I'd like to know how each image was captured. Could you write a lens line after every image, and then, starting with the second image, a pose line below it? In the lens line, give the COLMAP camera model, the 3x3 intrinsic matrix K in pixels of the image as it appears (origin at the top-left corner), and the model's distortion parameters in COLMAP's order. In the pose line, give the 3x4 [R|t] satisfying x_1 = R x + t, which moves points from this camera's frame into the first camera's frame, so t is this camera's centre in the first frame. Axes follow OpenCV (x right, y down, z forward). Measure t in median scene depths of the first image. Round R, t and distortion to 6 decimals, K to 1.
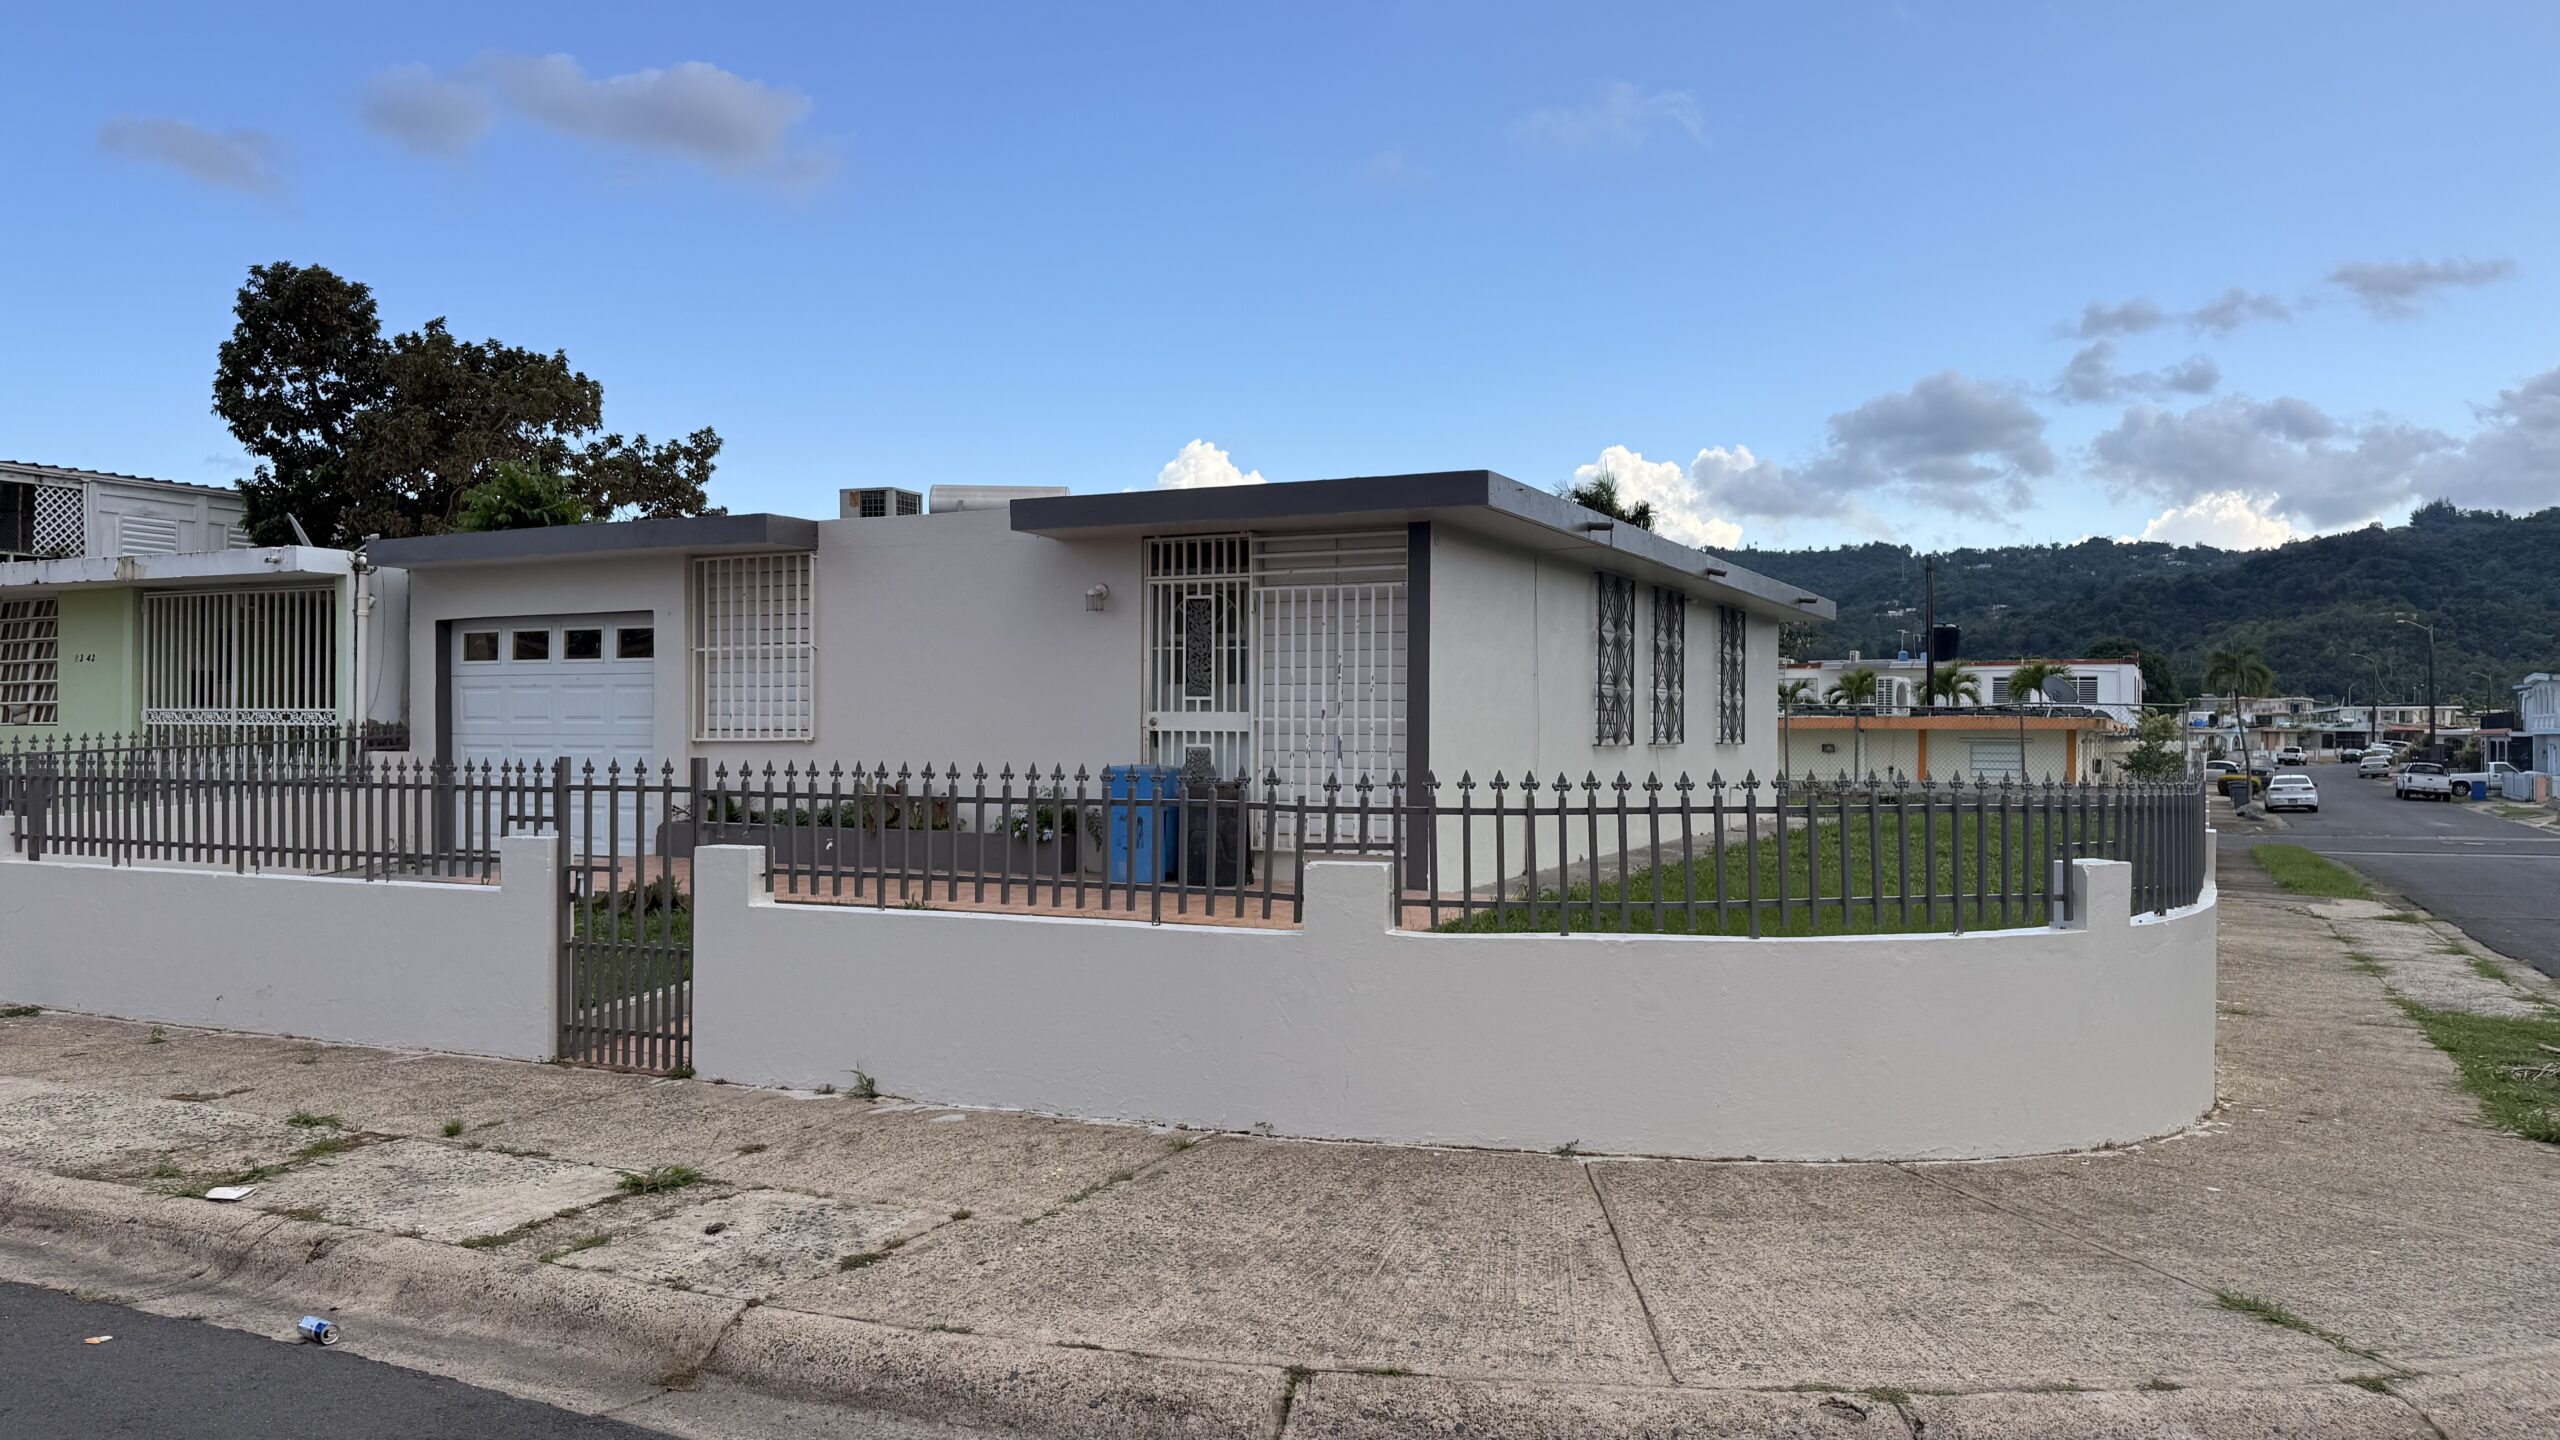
lens RADIAL K [[1768.0, 0, 1280.0], [0, 1768.0, 720.0], [0, 0, 1]] dist [-0.000746, -0.000147]
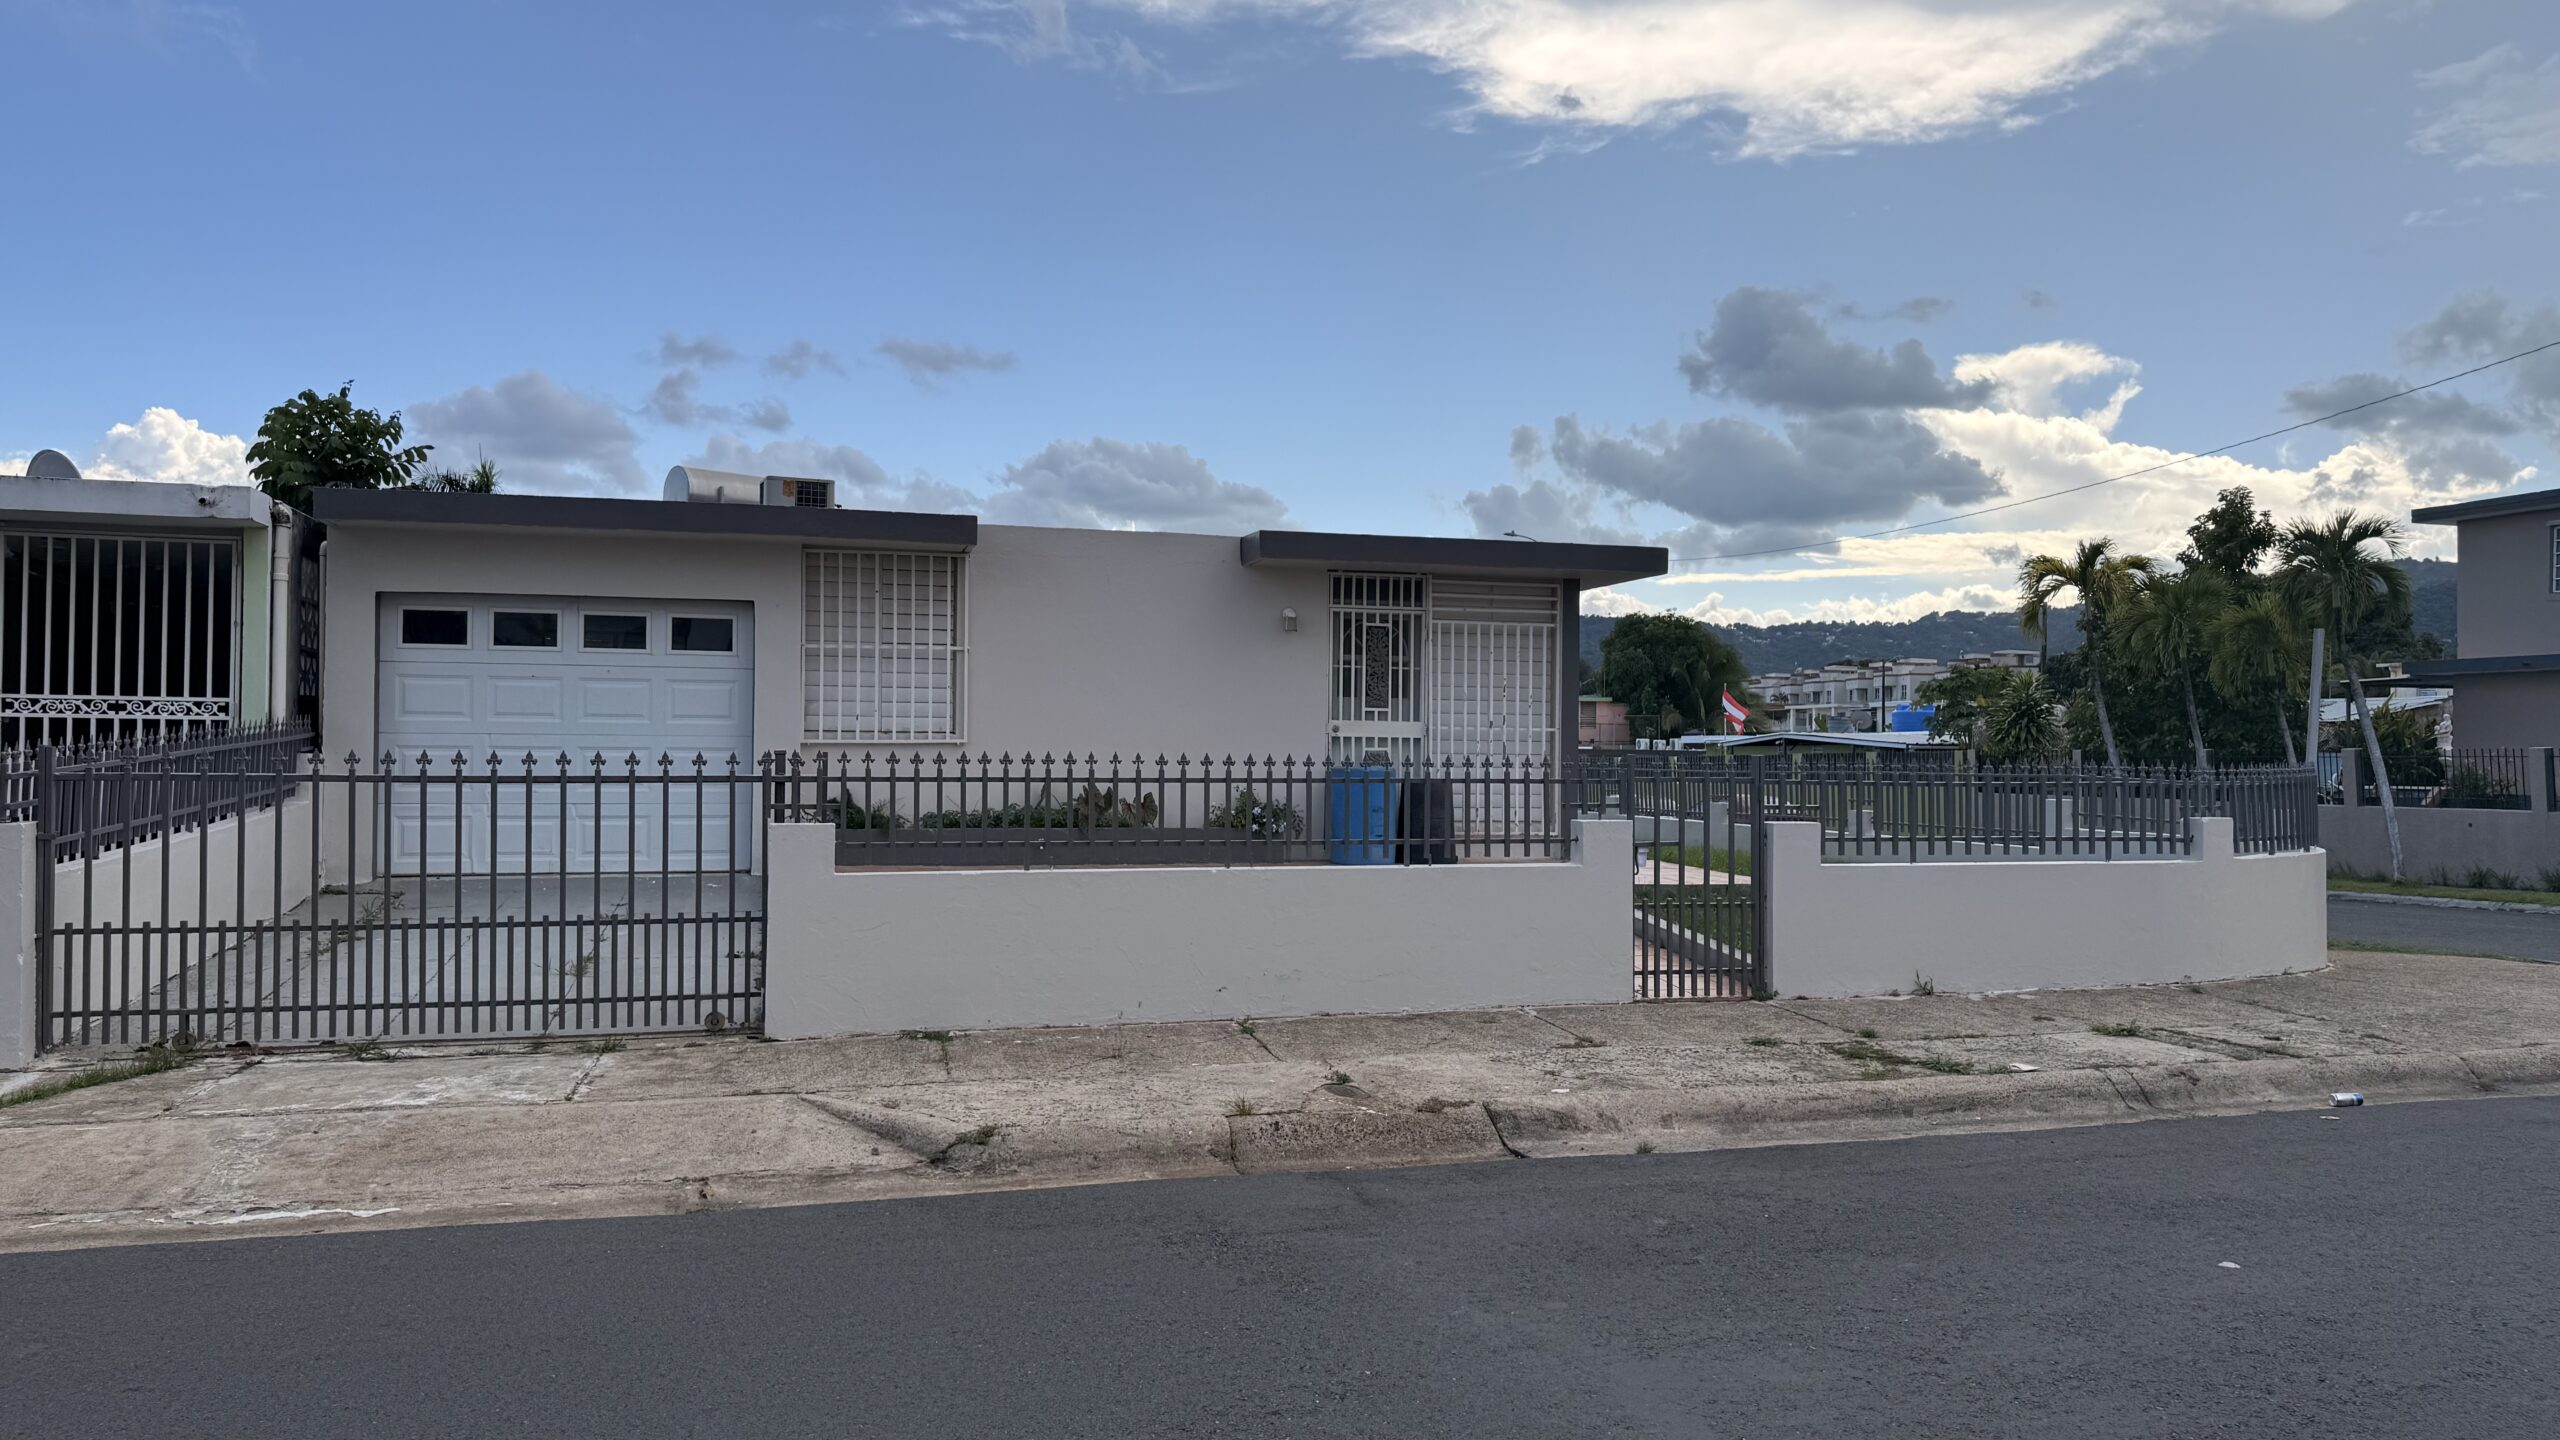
lens RADIAL K [[1768.0, 0, 1280.0], [0, 1768.0, 720.0], [0, 0, 1]] dist [-0.000746, -0.000147]
pose [[0.743802, 0.015267, 0.668226, -0.886828], [-0.010432, 0.999882, -0.011233, 0.008705], [-0.668319, 0.001384, 0.743874, 0.157892]]
